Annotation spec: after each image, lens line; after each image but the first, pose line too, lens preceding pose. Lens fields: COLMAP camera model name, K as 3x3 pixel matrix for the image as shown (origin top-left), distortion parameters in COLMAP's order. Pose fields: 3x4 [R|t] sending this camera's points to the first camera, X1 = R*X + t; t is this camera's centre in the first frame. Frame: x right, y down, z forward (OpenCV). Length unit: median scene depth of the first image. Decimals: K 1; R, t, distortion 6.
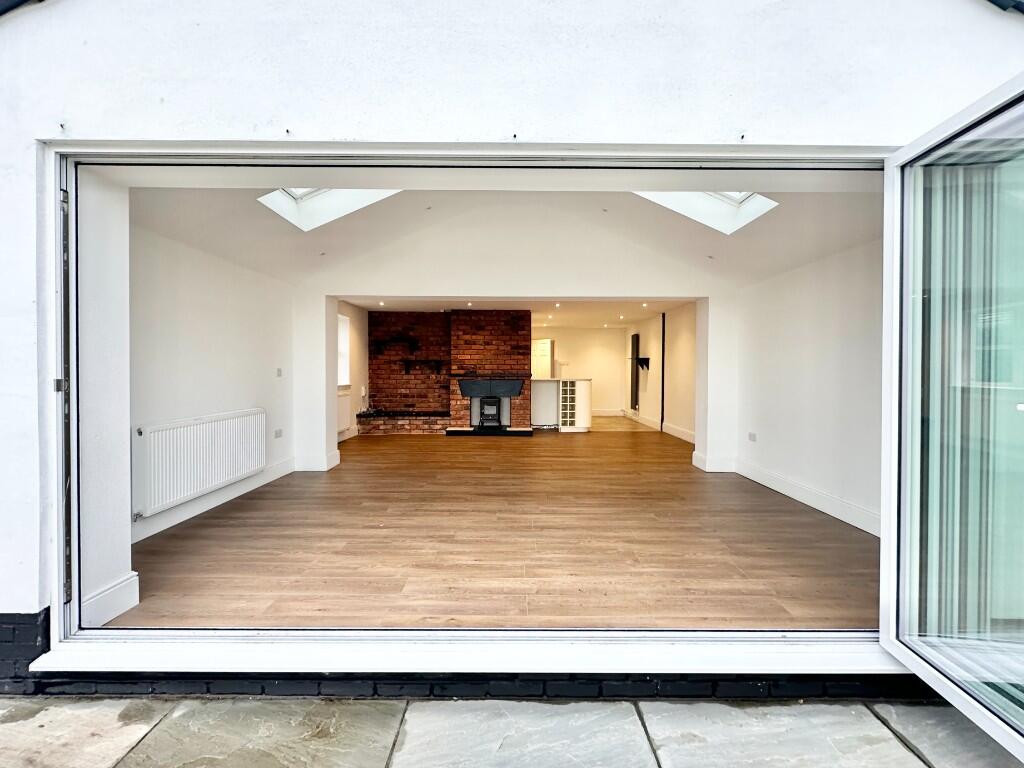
lens RADIAL K [[442.3, 0, 510.0], [0, 442.3, 381.9], [0, 0, 1]] dist [0.000124, 0.000252]
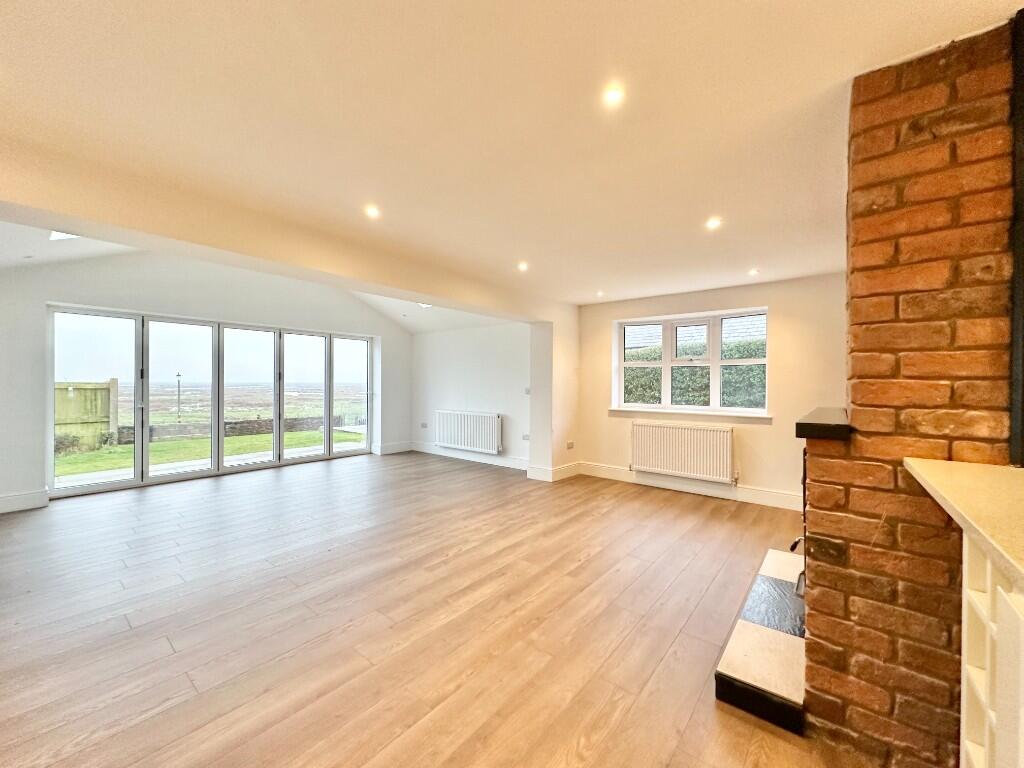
lens RADIAL K [[405.1, 0, 510.5], [0, 405.1, 383.8], [0, 0, 1]] dist [-0.000759, -0.000071]
pose [[-0.629983, -0.010275, -0.776541, 0.262596], [-0.030502, 0.999468, 0.011521, -0.032584], [0.776010, 0.030944, -0.629961, 0.996811]]
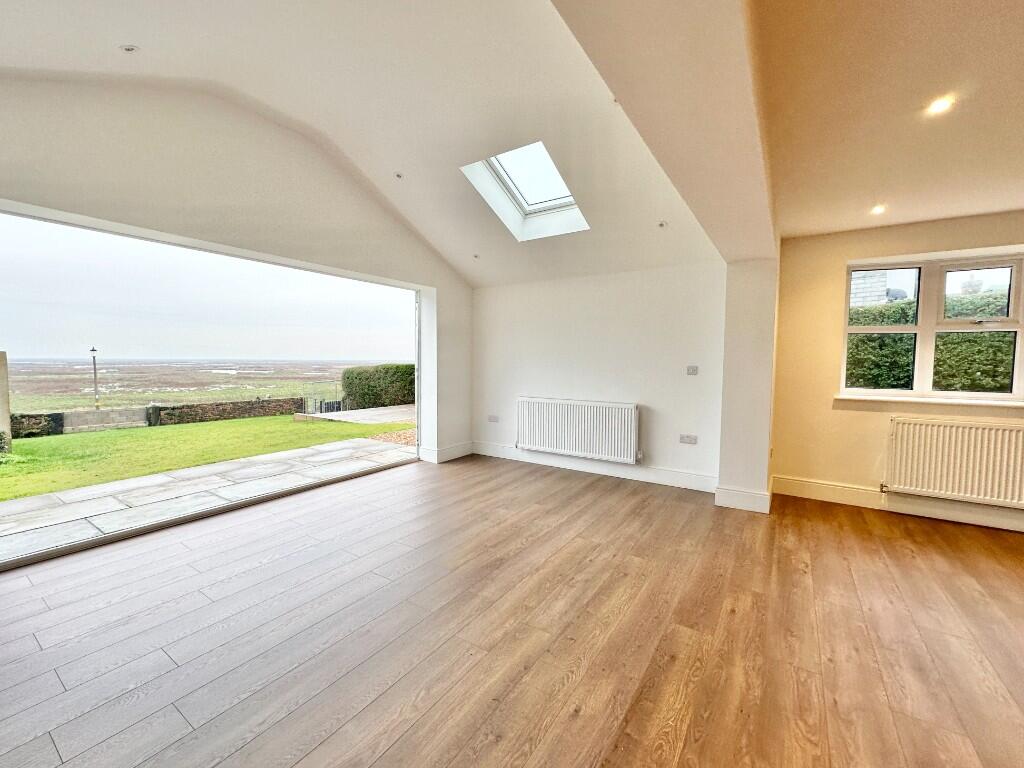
lens RADIAL K [[421.3, 0, 510.8], [0, 421.3, 381.0], [0, 0, 1]] dist [-0.000362, 0.000013]
pose [[-0.551414, 0.029816, -0.833699, 0.216422], [-0.031434, 0.997909, 0.056479, -0.021227], [0.833639, 0.057349, -0.549324, 0.673681]]
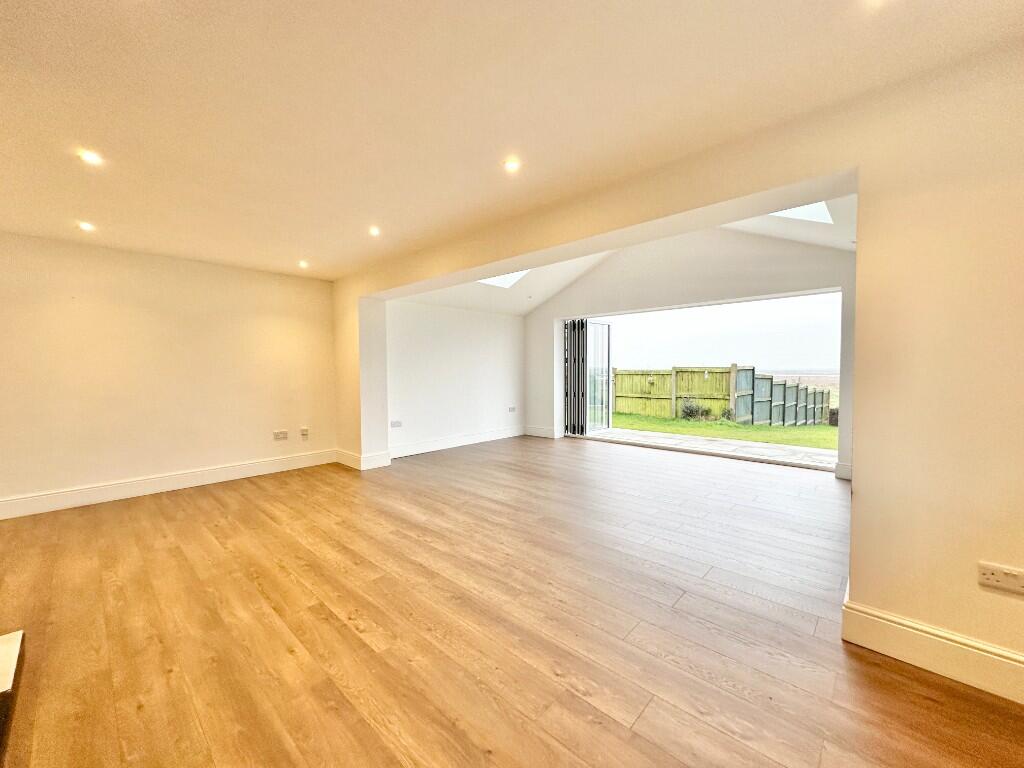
lens RADIAL K [[405.1, 0, 510.5], [0, 405.1, 383.8], [0, 0, 1]] dist [-0.000759, -0.000071]
pose [[-0.730024, -0.025615, 0.682941, -0.267235], [0.019415, 0.998117, 0.058189, -0.026920], [-0.683145, 0.055739, -0.728152, 0.928931]]
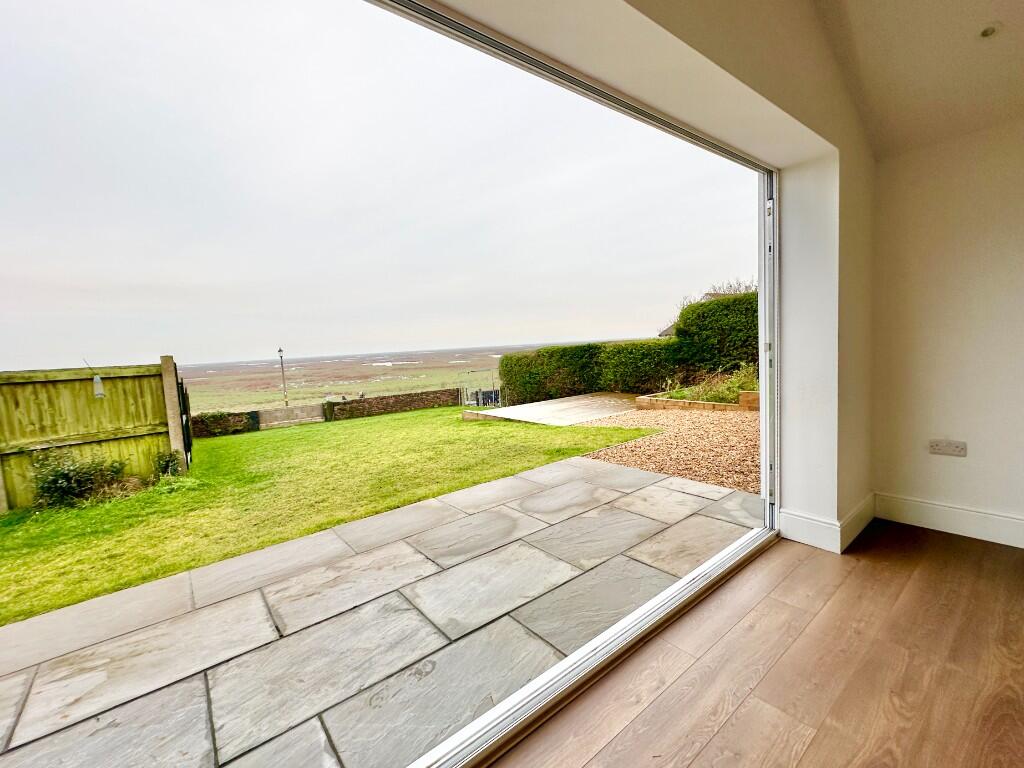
lens RADIAL K [[442.3, 0, 510.0], [0, 442.3, 381.9], [0, 0, 1]] dist [0.000124, 0.000252]
pose [[-0.780398, 0.090640, -0.618678, 0.104678], [0.037066, 0.994404, 0.098931, -0.010543], [0.624183, 0.054274, -0.779391, 0.346701]]
